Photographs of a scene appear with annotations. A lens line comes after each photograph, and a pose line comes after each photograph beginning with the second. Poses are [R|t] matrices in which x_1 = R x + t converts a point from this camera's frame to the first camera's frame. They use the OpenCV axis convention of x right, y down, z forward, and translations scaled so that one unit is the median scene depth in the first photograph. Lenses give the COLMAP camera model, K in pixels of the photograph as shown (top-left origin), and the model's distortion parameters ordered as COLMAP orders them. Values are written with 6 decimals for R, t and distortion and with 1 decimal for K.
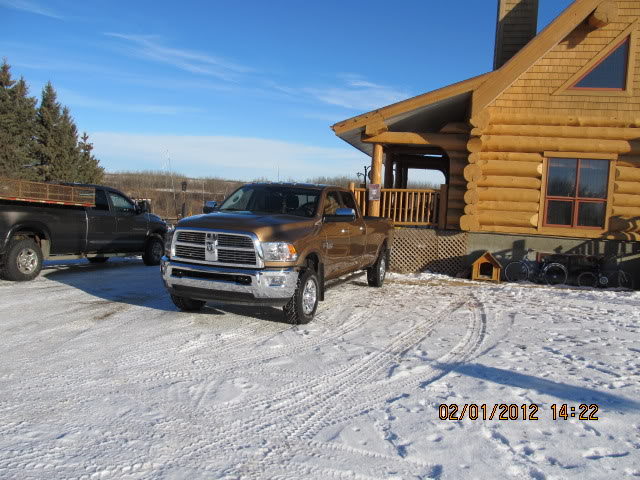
lens RADIAL K [[526.2, 0, 317.6], [0, 526.2, 241.7], [0, 0, 1]] dist [-0.056363, 0.009677]
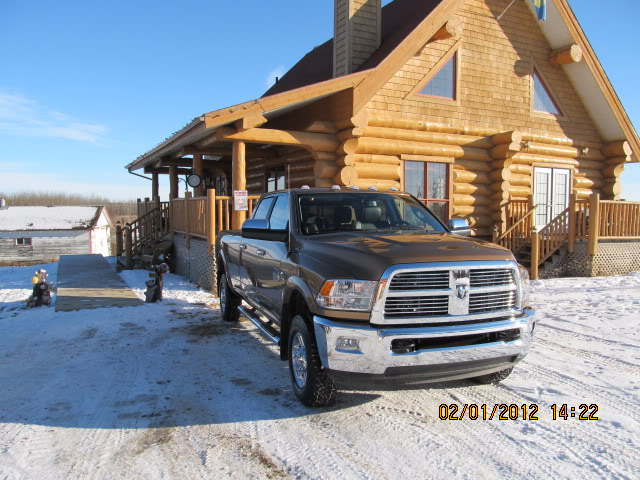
lens RADIAL K [[526.2, 0, 317.6], [0, 526.2, 241.7], [0, 0, 1]] dist [-0.056363, 0.009677]
pose [[0.778477, -0.078580, 0.622735, -0.345006], [0.087507, 0.996031, 0.016293, -0.035146], [-0.621543, 0.041810, 0.782263, 0.310252]]
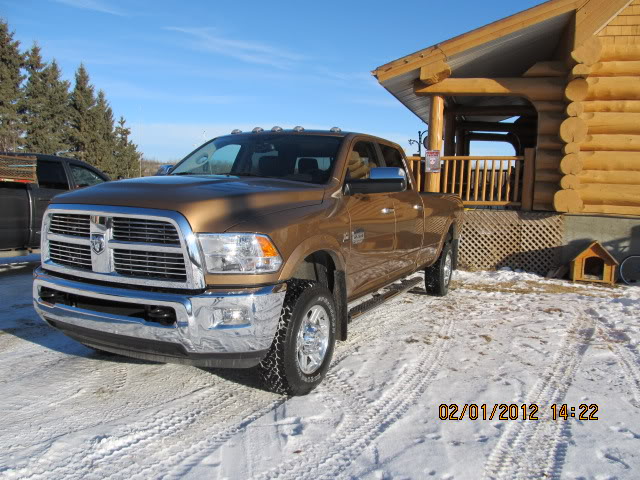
lens RADIAL K [[526.2, 0, 317.6], [0, 526.2, 241.7], [0, 0, 1]] dist [-0.056363, 0.009677]
pose [[0.995073, -0.005761, -0.098974, 0.020781], [0.008238, 0.999662, 0.024639, -0.000969], [0.098799, -0.025333, 0.994785, 0.268954]]
